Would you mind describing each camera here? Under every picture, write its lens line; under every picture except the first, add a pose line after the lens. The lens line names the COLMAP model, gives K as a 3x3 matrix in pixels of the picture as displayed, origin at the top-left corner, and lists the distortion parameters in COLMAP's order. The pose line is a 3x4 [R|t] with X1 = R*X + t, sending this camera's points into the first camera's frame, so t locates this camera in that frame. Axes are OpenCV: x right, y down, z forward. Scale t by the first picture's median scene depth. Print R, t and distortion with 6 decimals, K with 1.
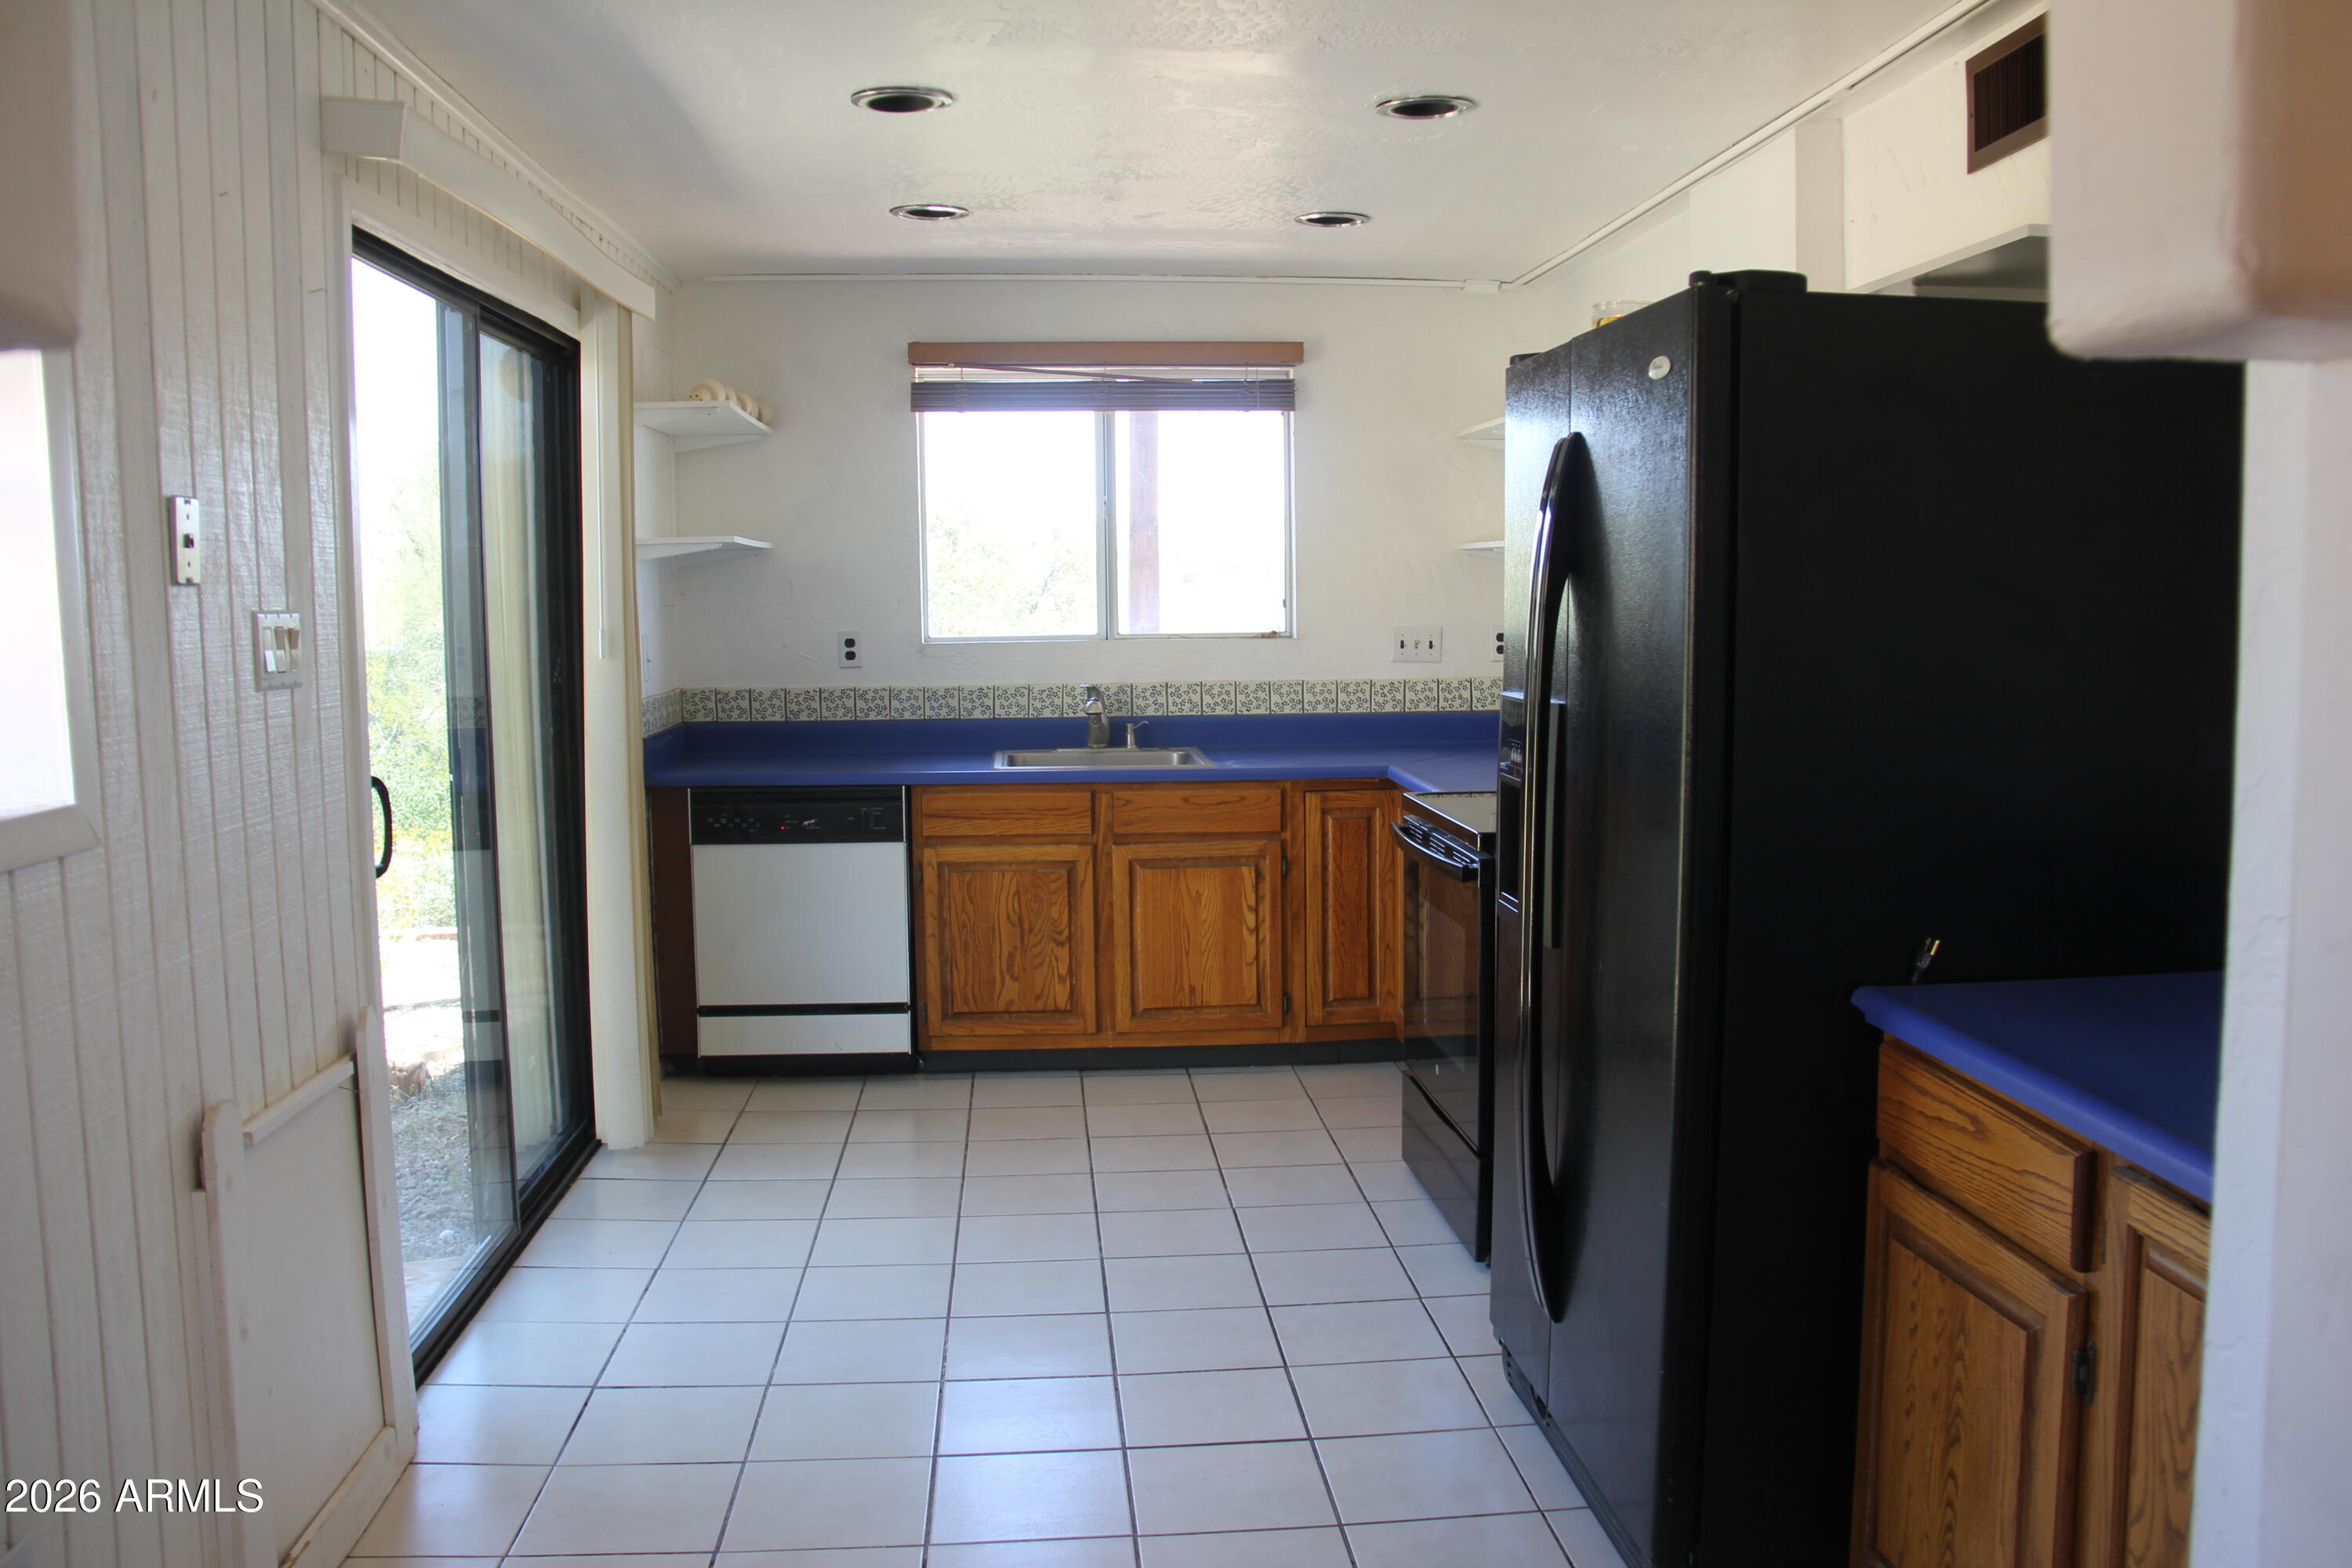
lens RADIAL K [[1940.8, 0, 1223.2], [0, 1940.8, 773.5], [0, 0, 1]] dist [-0.190234, 0.139152]
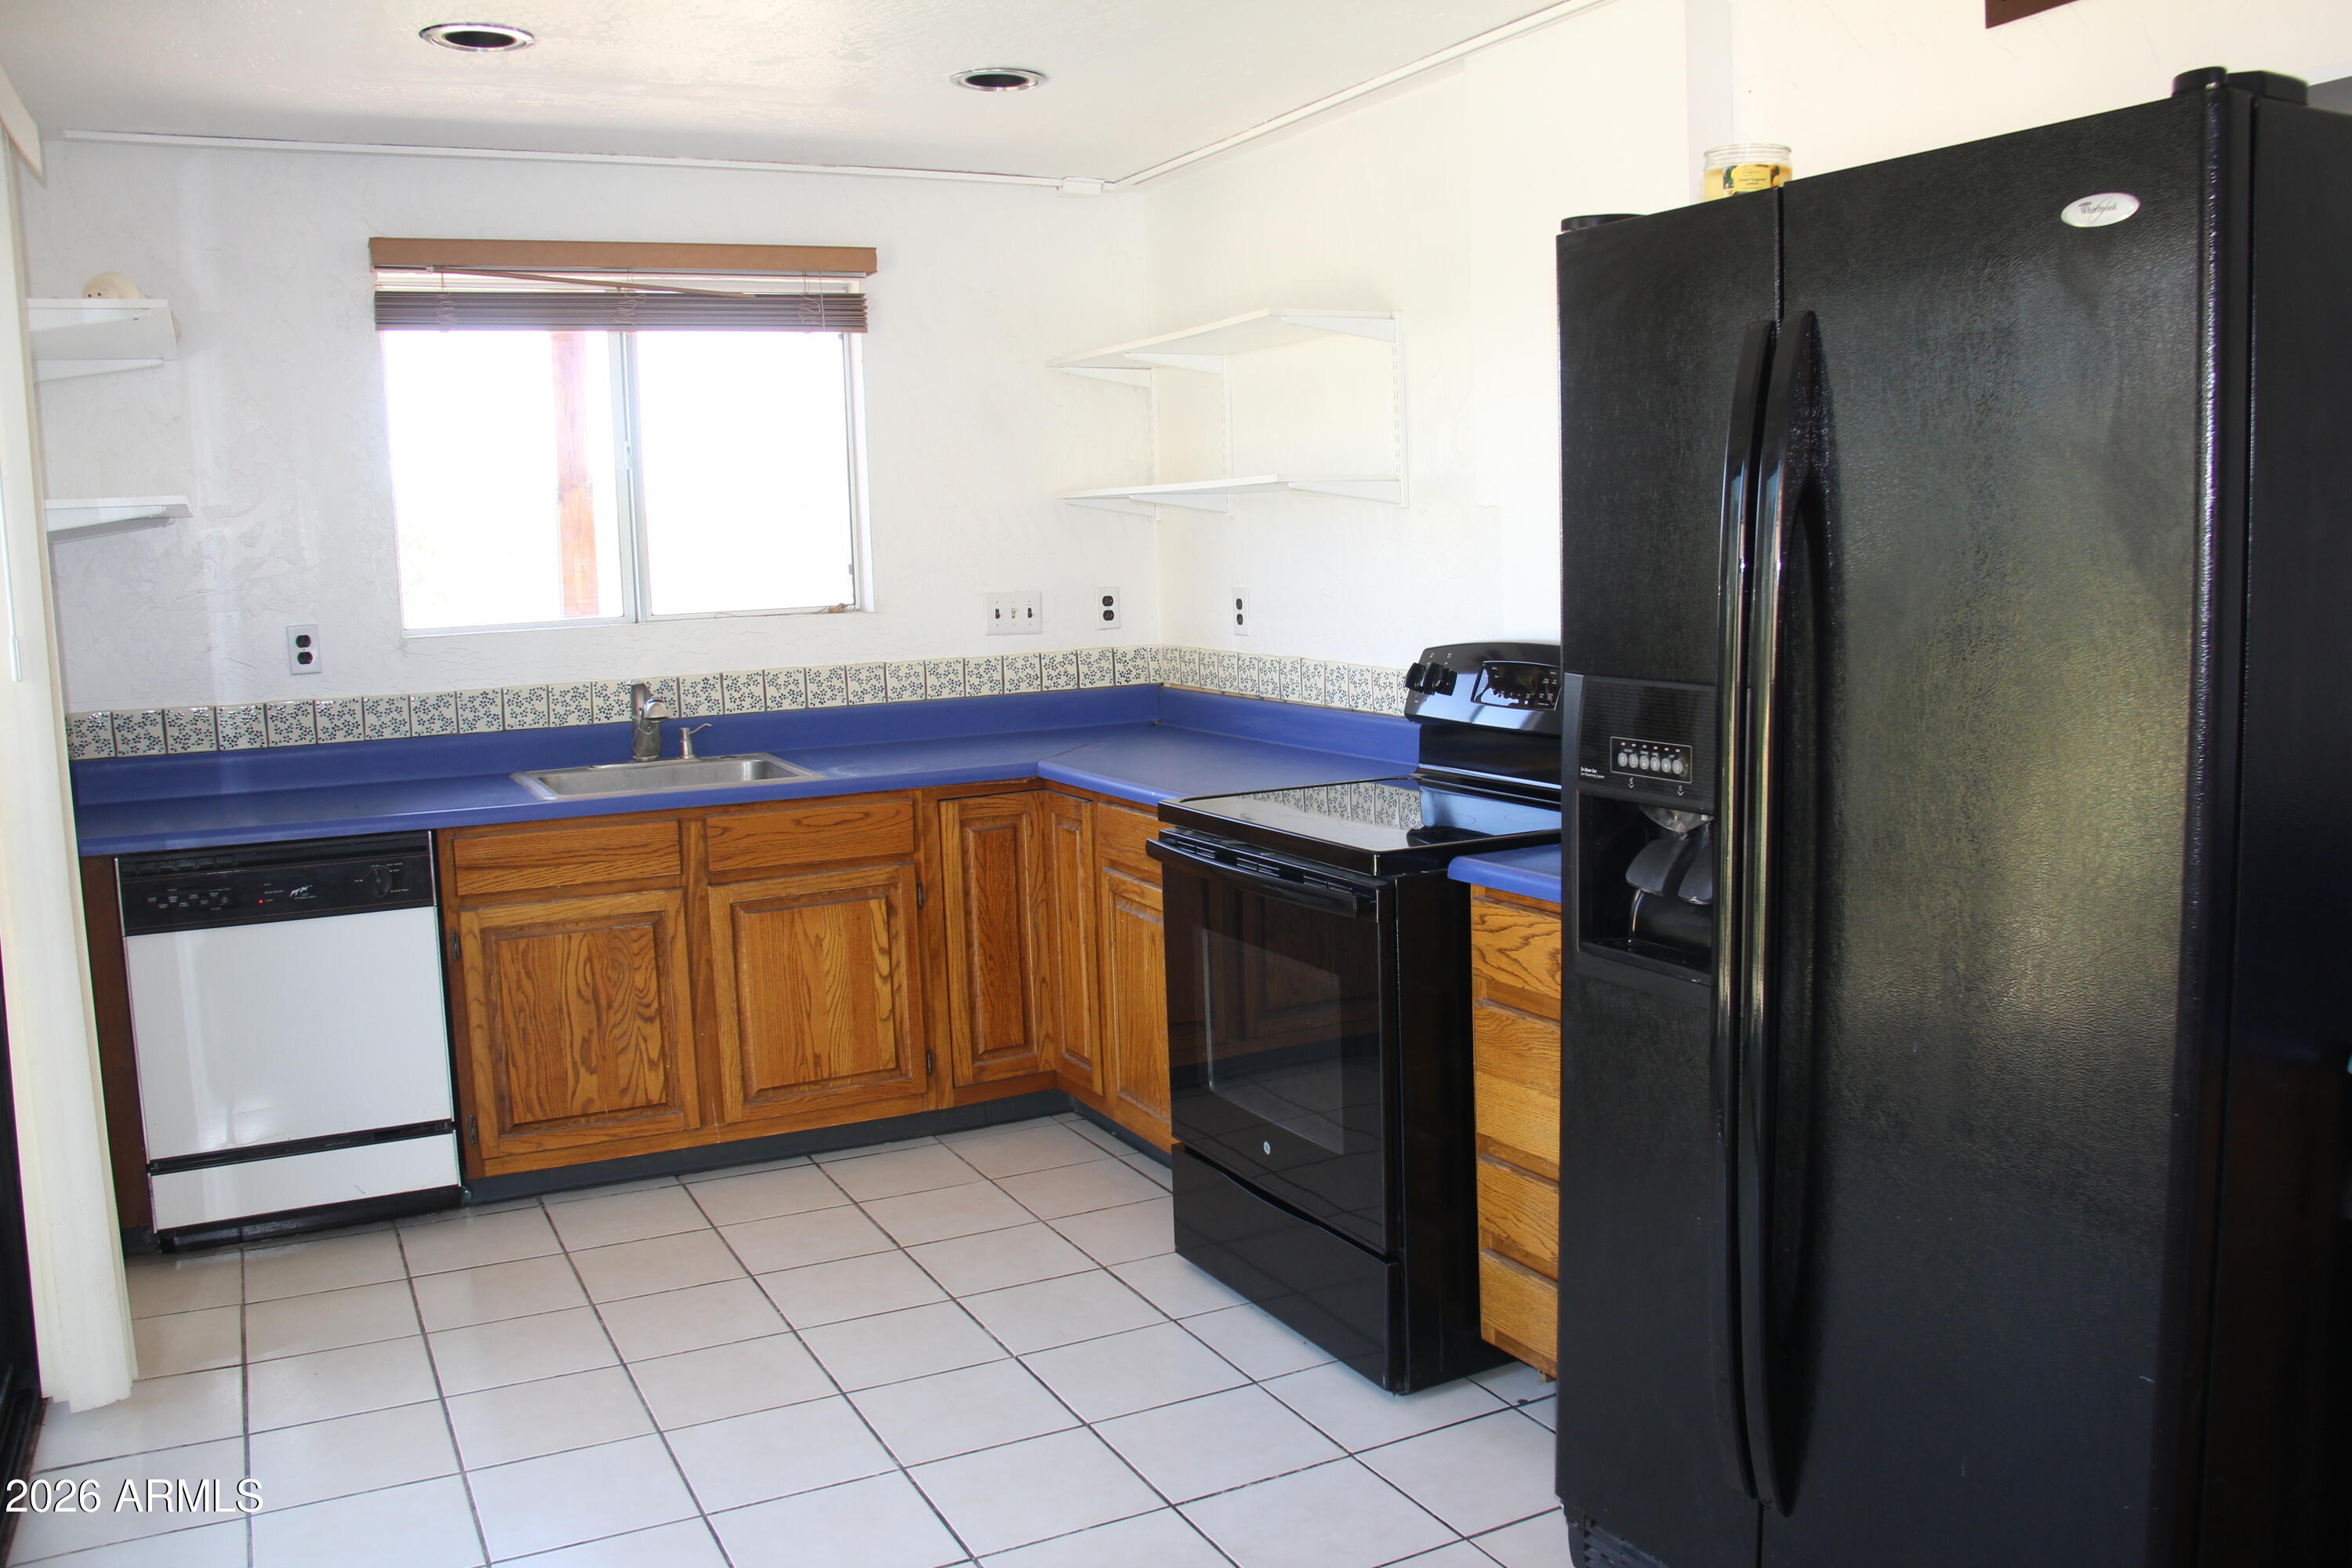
lens RADIAL K [[1940.8, 0, 1223.2], [0, 1940.8, 773.5], [0, 0, 1]] dist [-0.190234, 0.139152]
pose [[0.927027, -0.064042, 0.369485, -0.144341], [0.056857, 0.997922, 0.030316, -0.019611], [-0.370658, -0.007096, 0.928742, 0.209117]]
